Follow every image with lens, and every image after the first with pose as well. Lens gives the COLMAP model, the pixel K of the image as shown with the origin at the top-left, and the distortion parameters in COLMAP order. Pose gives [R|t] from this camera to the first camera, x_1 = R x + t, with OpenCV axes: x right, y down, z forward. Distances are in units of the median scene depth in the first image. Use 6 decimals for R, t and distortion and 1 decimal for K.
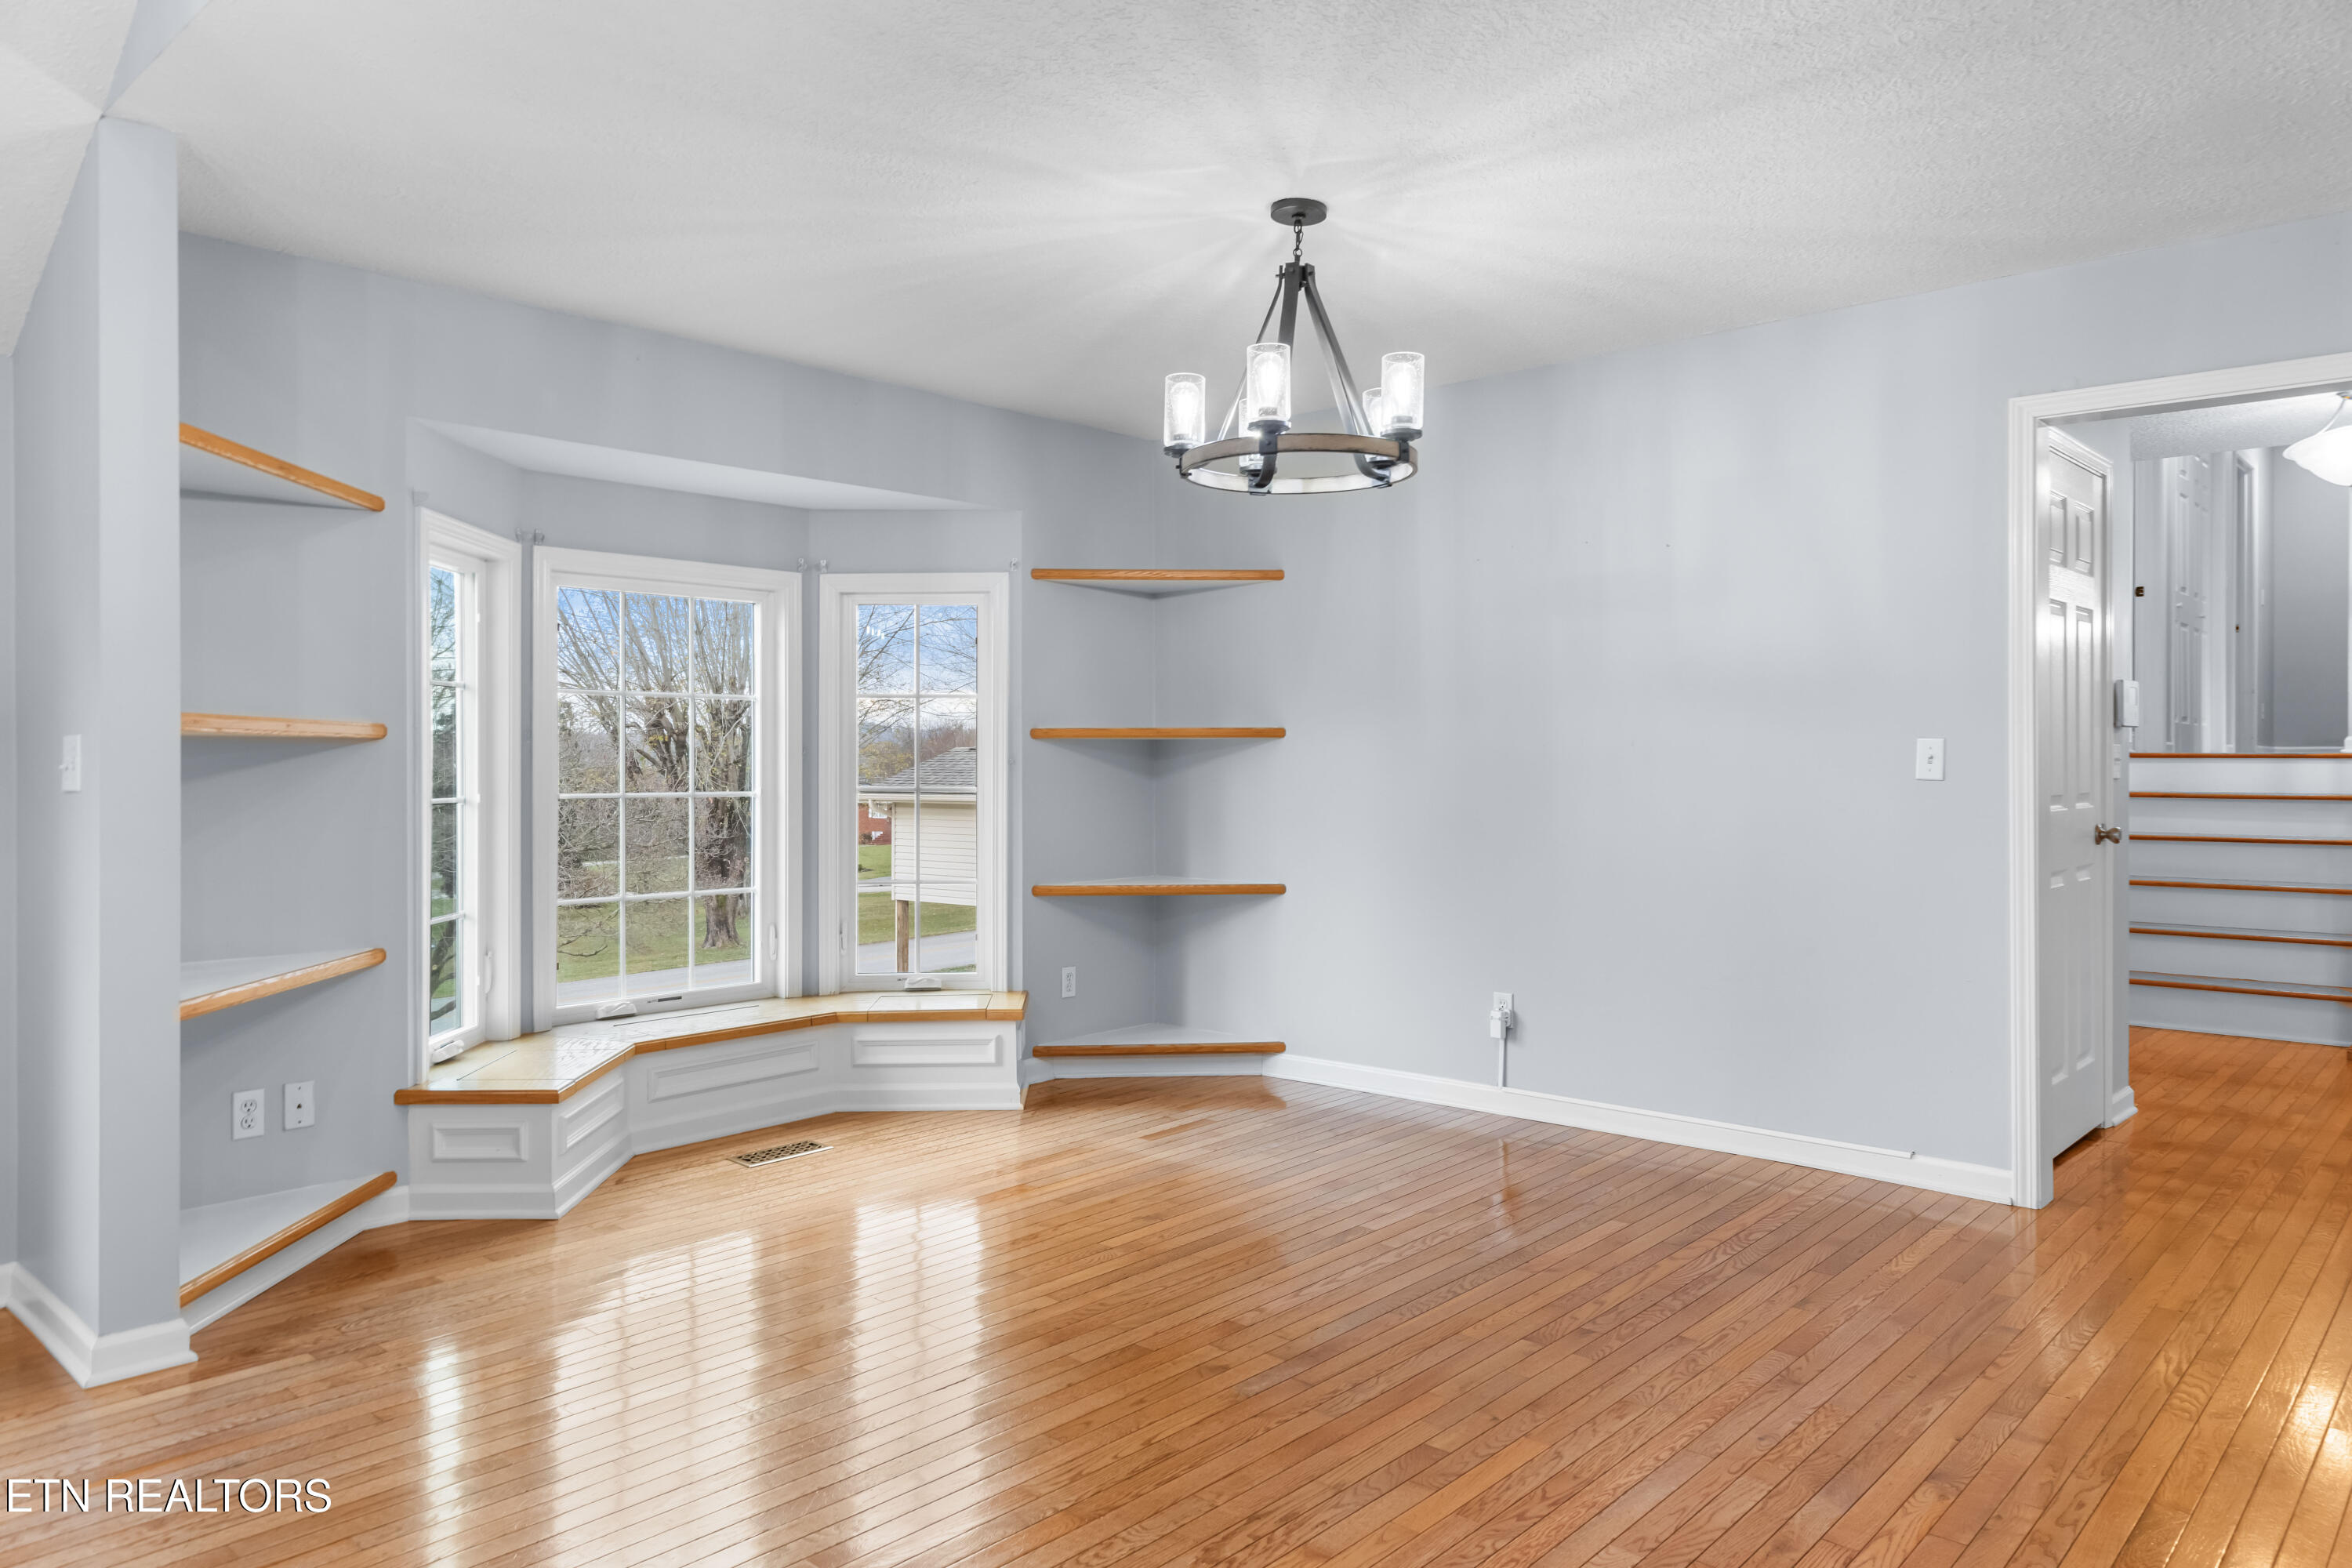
lens RADIAL K [[1528.0, 0, 1170.5], [0, 1528.0, 776.1], [0, 0, 1]] dist [0.004587, 0.001451]
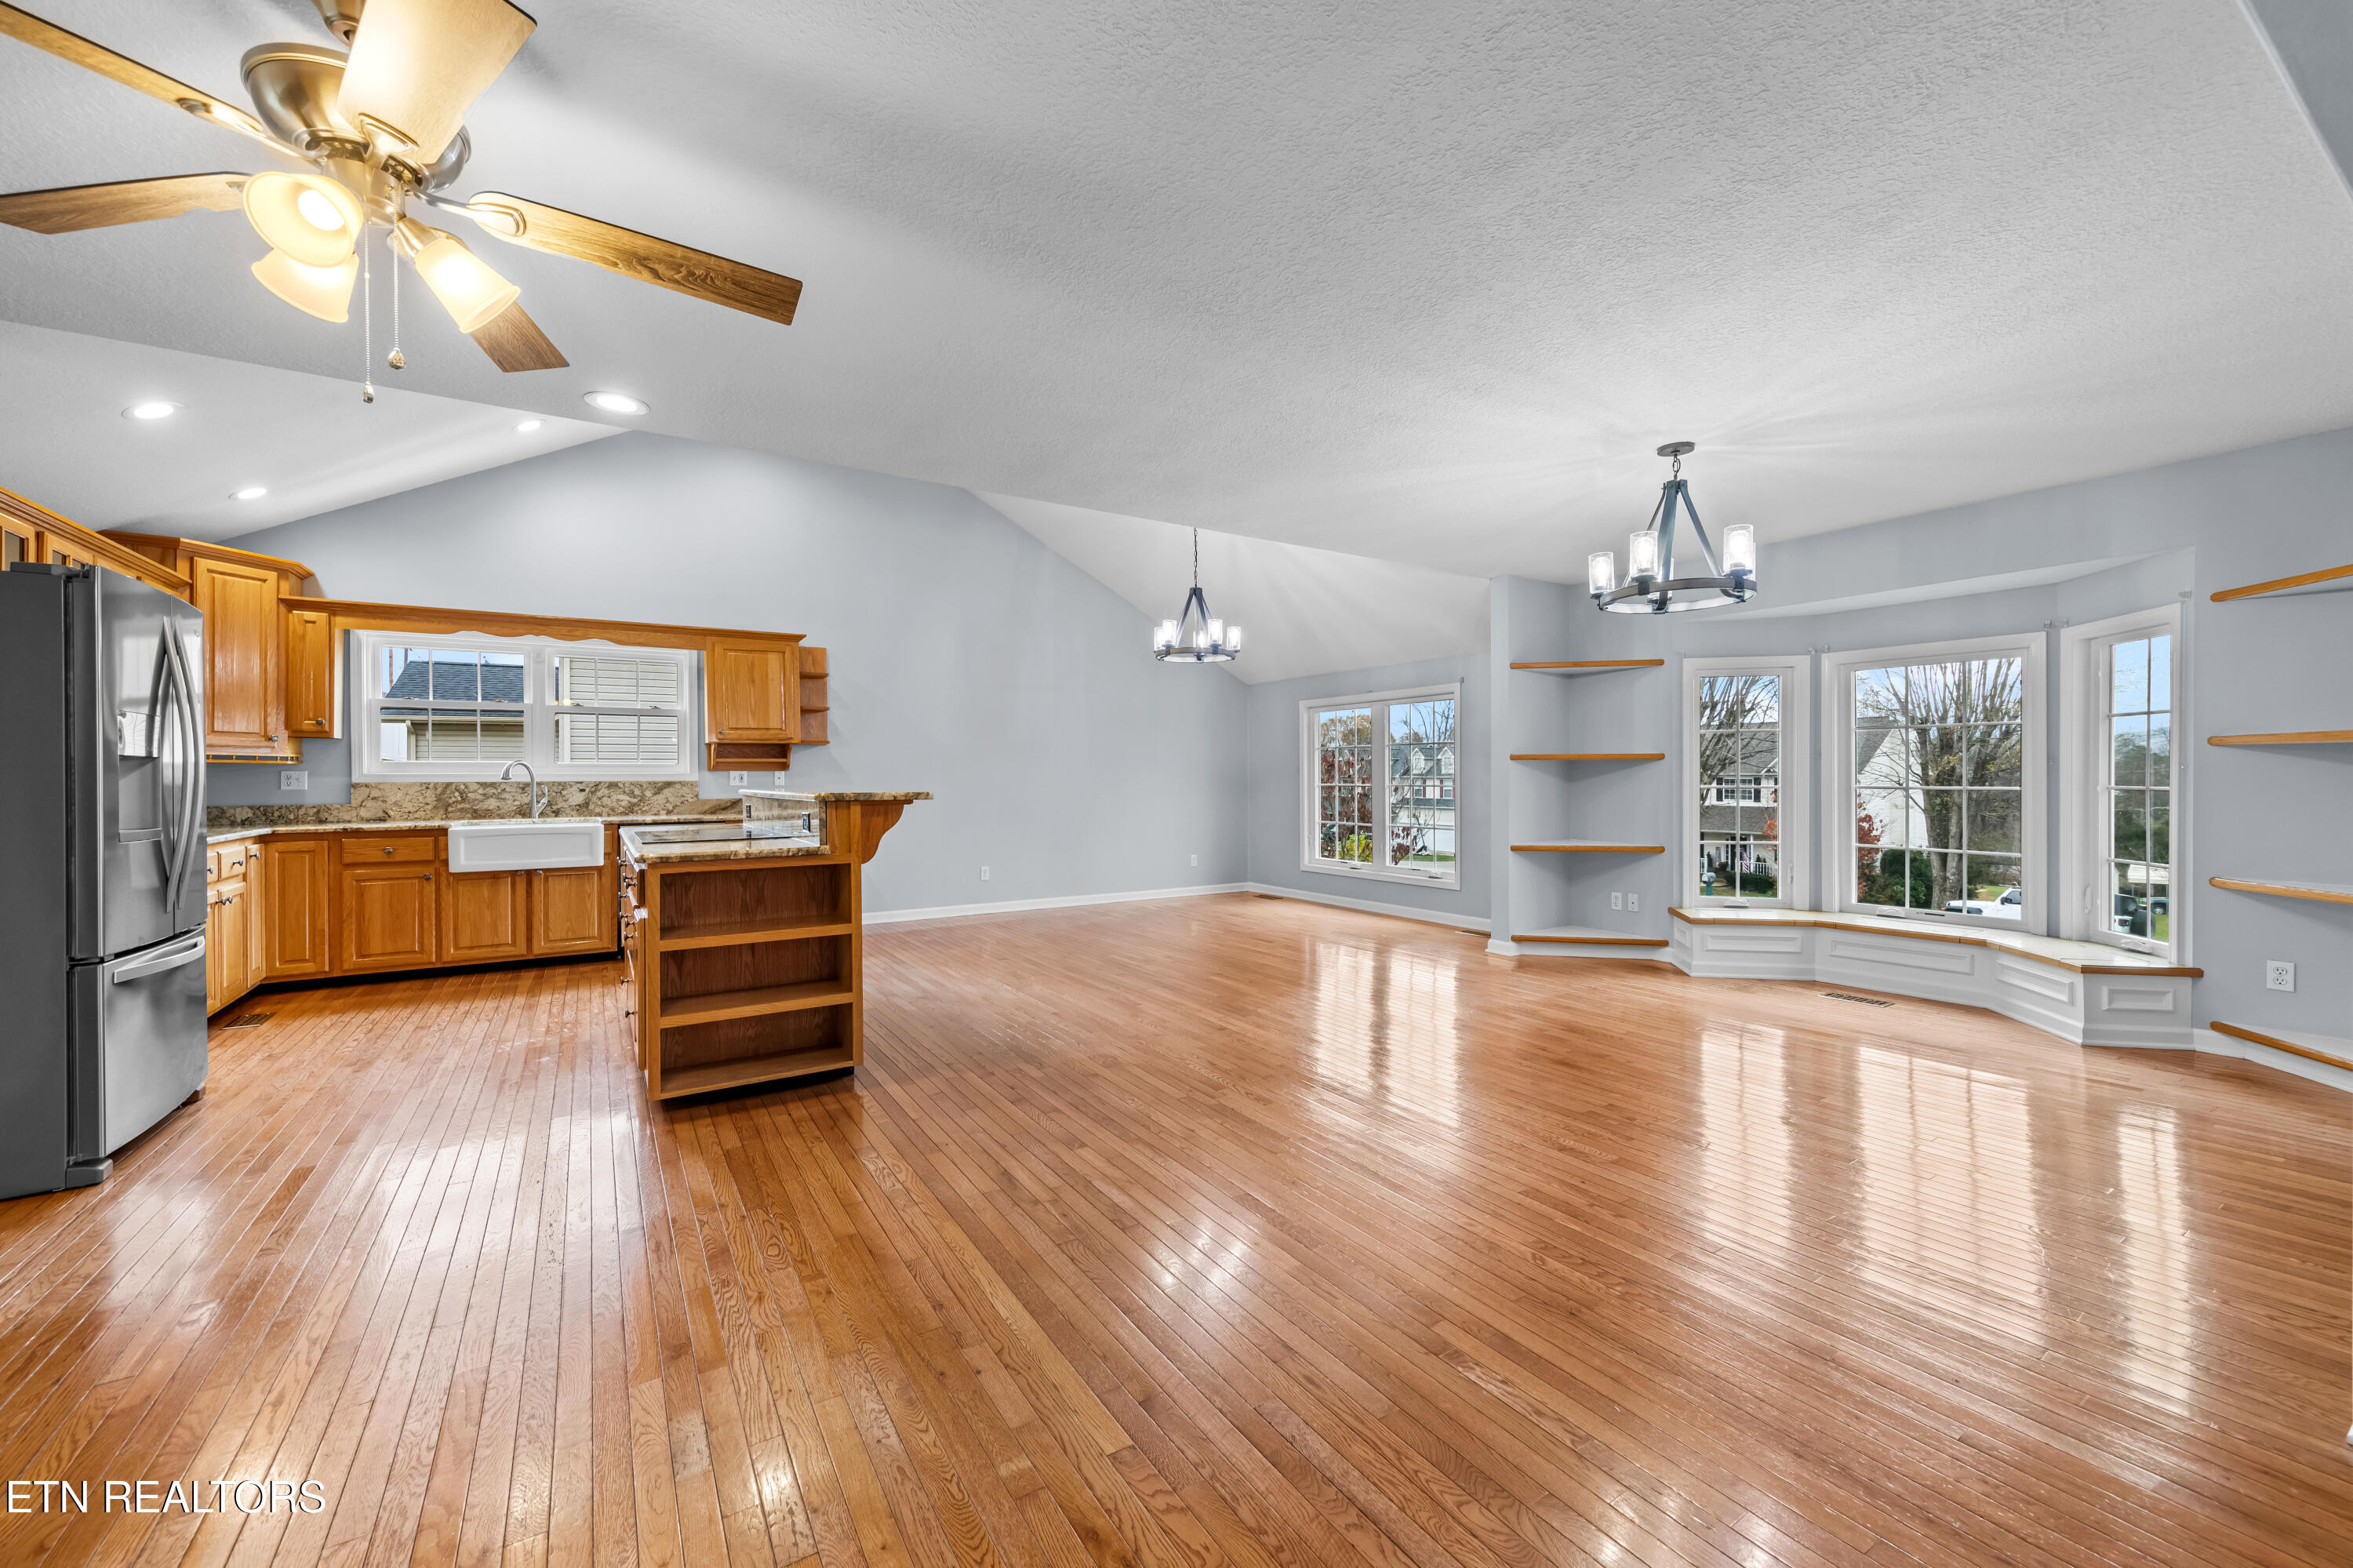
lens RADIAL K [[913.5, 0, 1171.0], [0, 913.5, 777.7], [0, 0, 1]] dist [0.006603, -0.000729]
pose [[-0.257542, 0.007381, -0.966239, 0.876048], [-0.004468, 0.999951, 0.008830, -0.003598], [0.966257, 0.006592, -0.257497, 0.511126]]
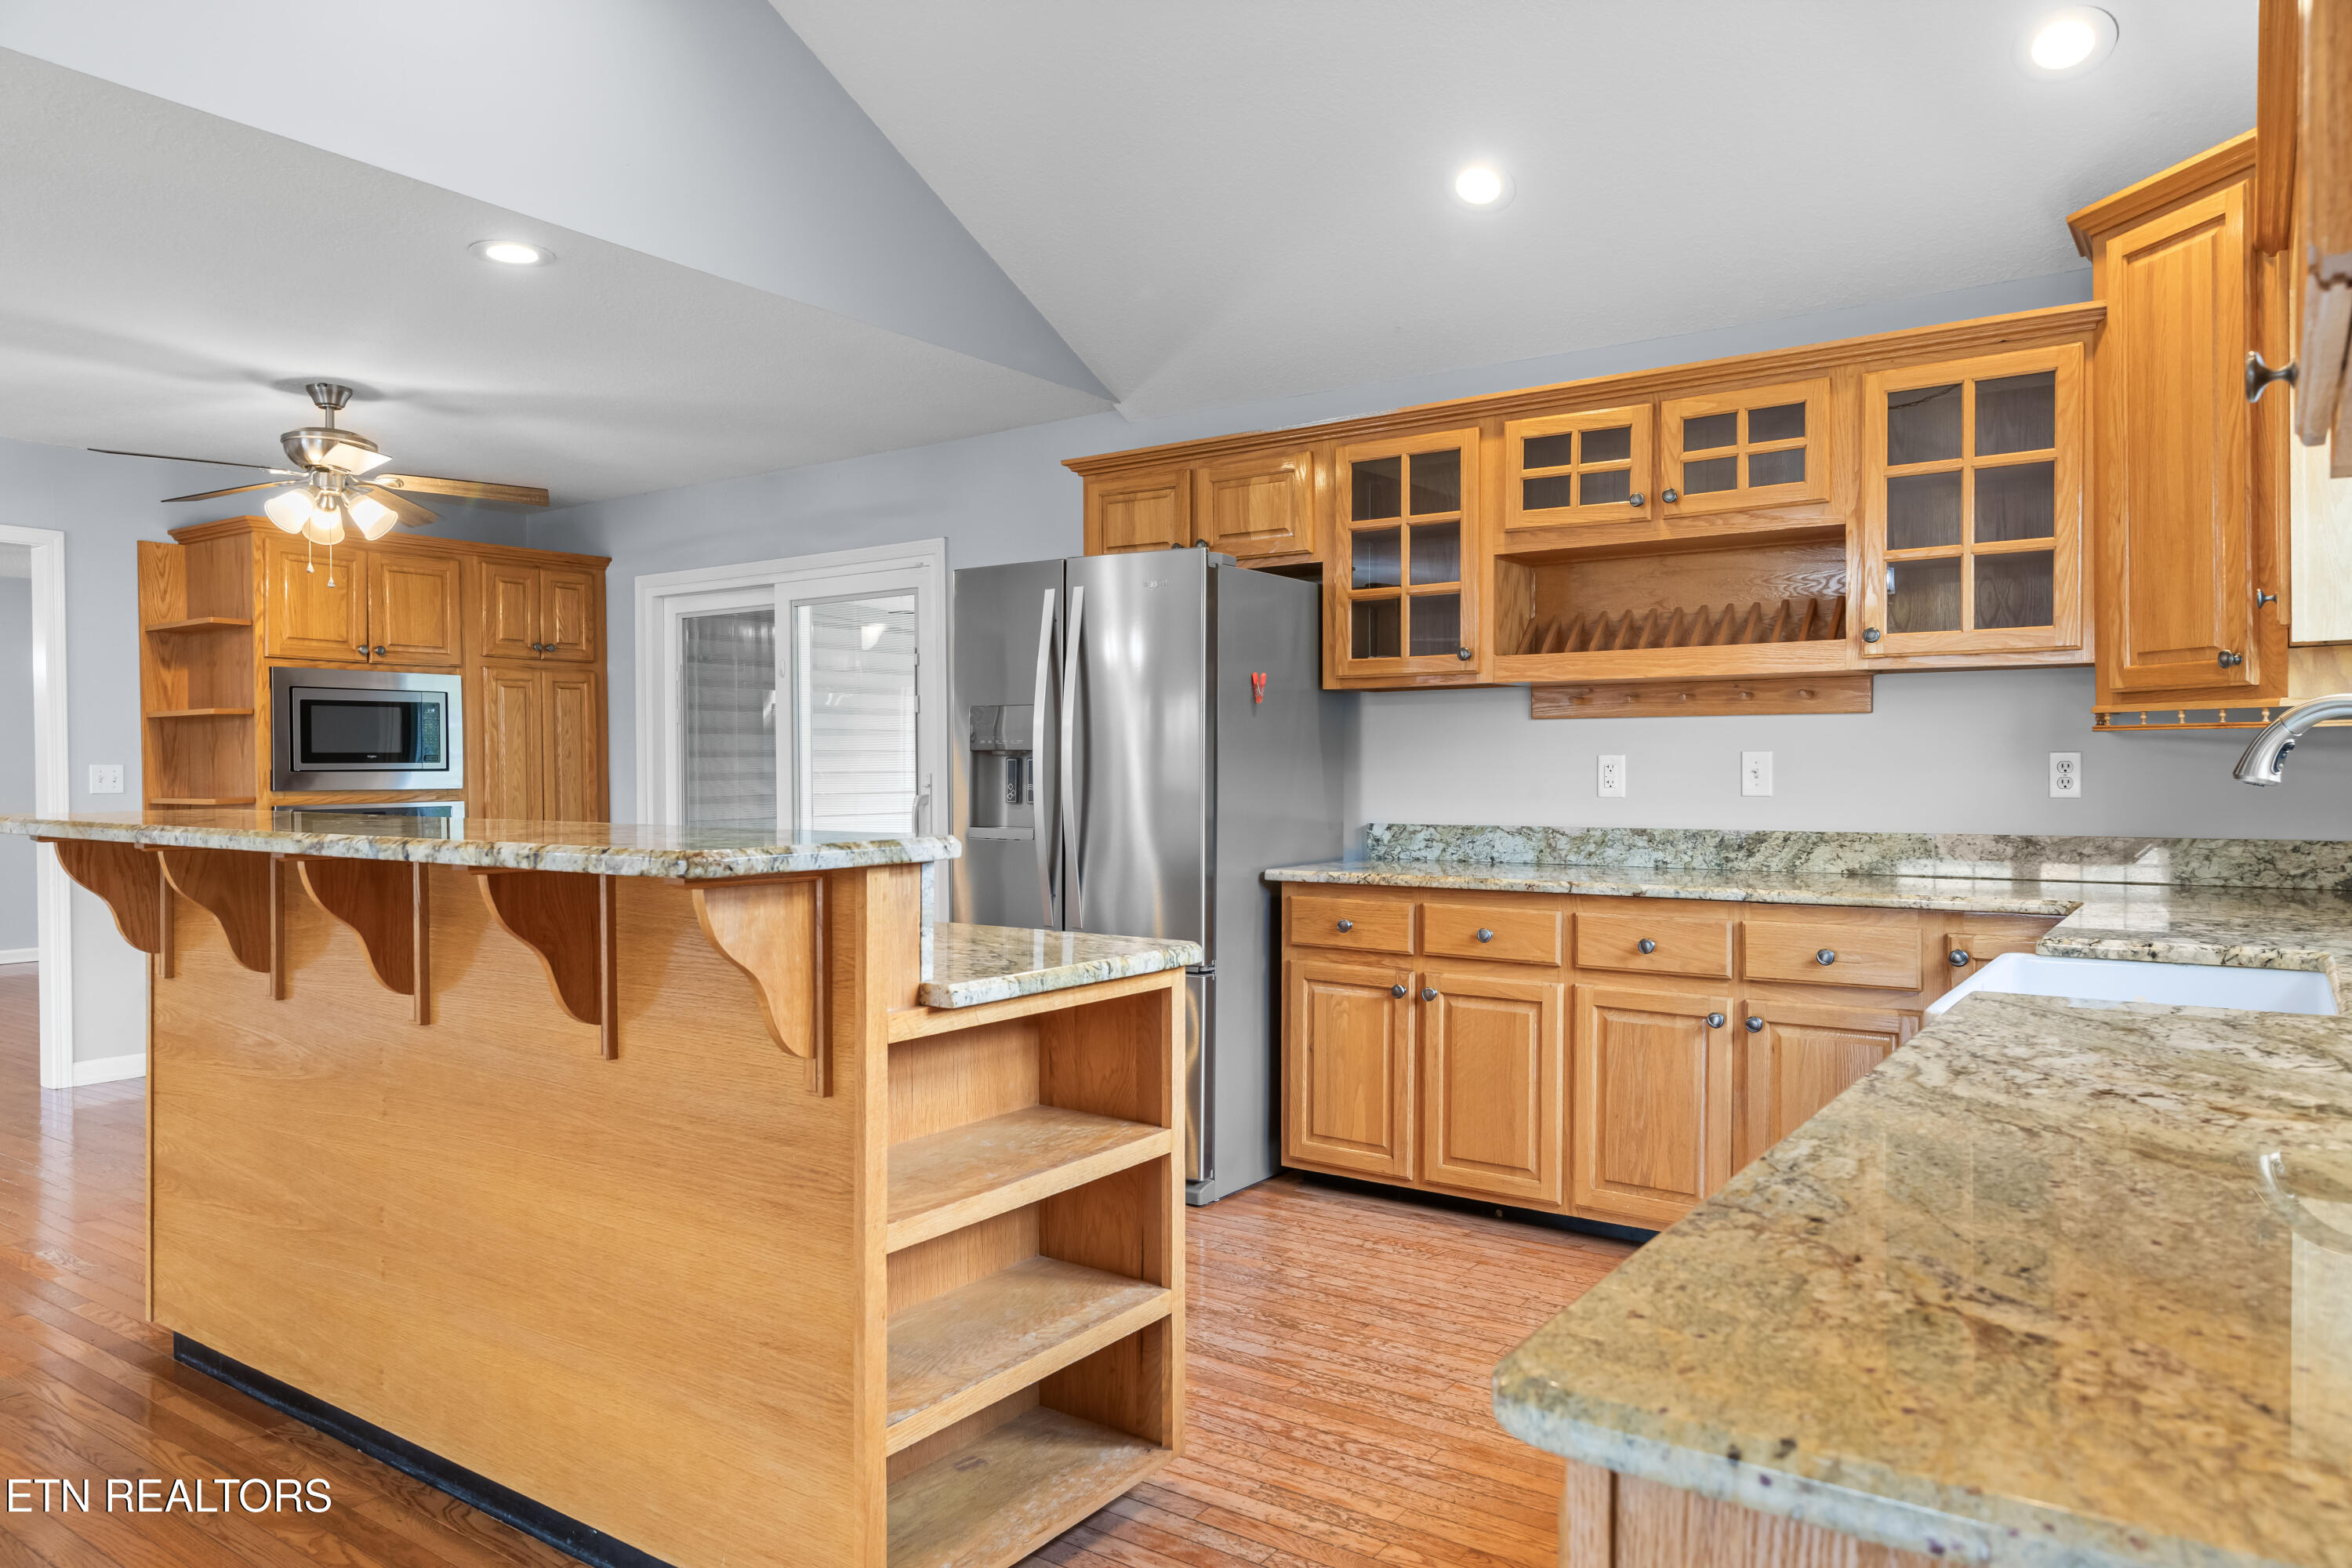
lens RADIAL K [[1546.8, 0, 1172.0], [0, 1546.8, 781.9], [0, 0, 1]] dist [0.006897, 0.000480]
pose [[-0.129244, -0.005617, 0.991597, -0.454481], [0.014224, 0.999871, 0.007517, 0.004684], [-0.991511, 0.015076, -0.129147, -0.252611]]
